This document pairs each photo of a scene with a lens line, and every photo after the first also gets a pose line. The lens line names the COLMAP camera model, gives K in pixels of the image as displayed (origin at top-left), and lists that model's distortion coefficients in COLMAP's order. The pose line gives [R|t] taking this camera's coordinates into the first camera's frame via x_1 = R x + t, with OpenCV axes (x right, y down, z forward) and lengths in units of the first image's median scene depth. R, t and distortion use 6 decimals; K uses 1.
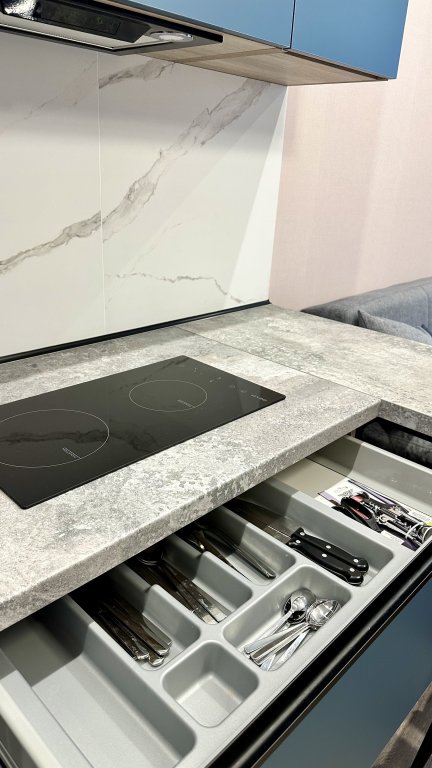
lens RADIAL K [[546.1, 0, 216.0], [0, 546.1, 384.0], [0, 0, 1]] dist [0.084355, -0.108729]
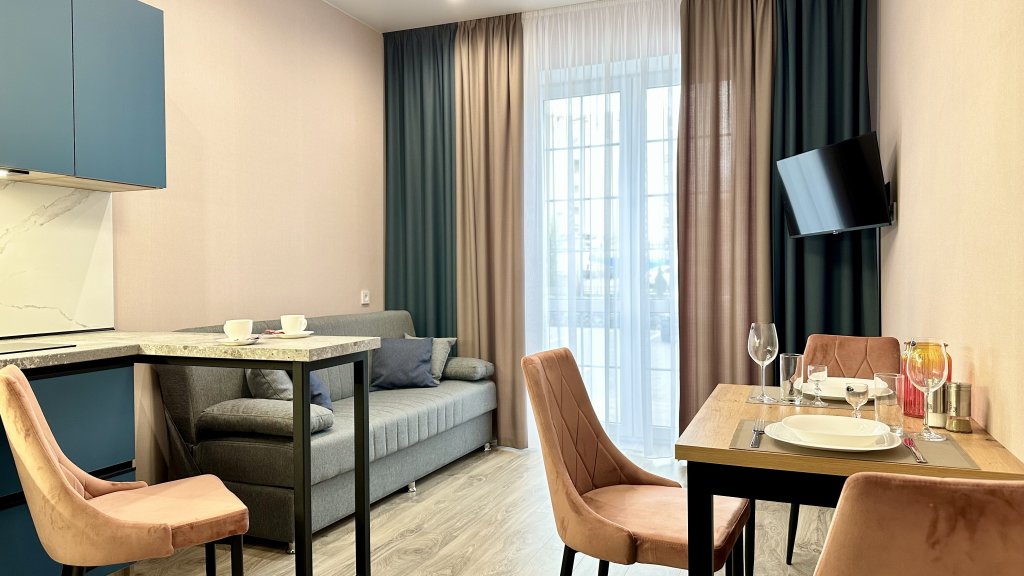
lens RADIAL K [[728.1, 0, 512.0], [0, 728.1, 288.0], [0, 0, 1]] dist [0.084355, -0.108729]
pose [[0.927100, -0.067669, 0.368656, 0.444362], [0.191245, 0.931304, -0.309999, 0.675939], [-0.322354, 0.357903, 0.876352, -1.283255]]
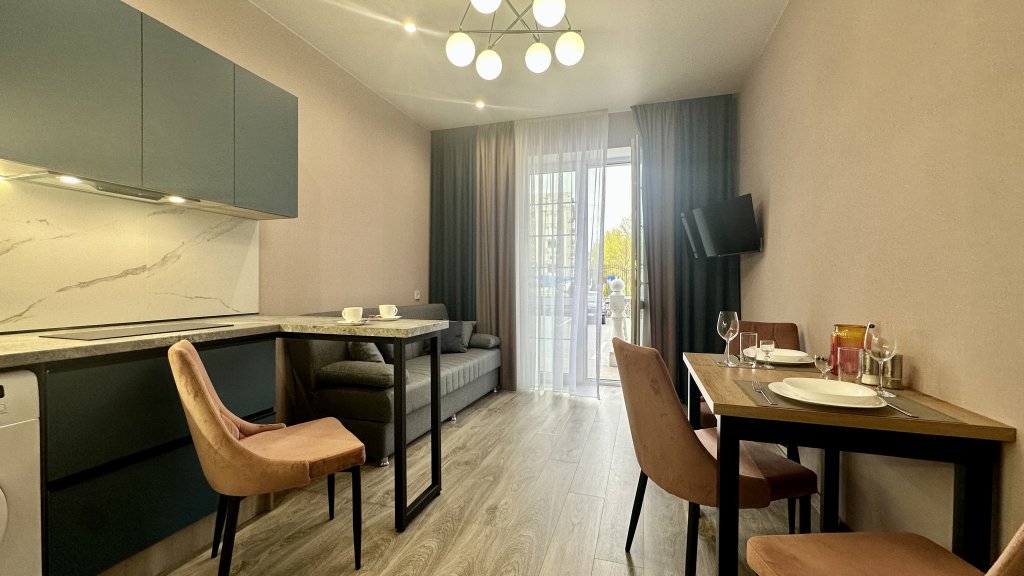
lens RADIAL K [[407.9, 0, 512.0], [0, 407.9, 288.0], [0, 0, 1]] dist [-0.003833, -0.000219]
pose [[0.894487, -0.053205, 0.443917, 0.346528], [0.207210, 0.929155, -0.306162, 0.536425], [-0.396179, 0.365842, 0.842141, -0.864892]]
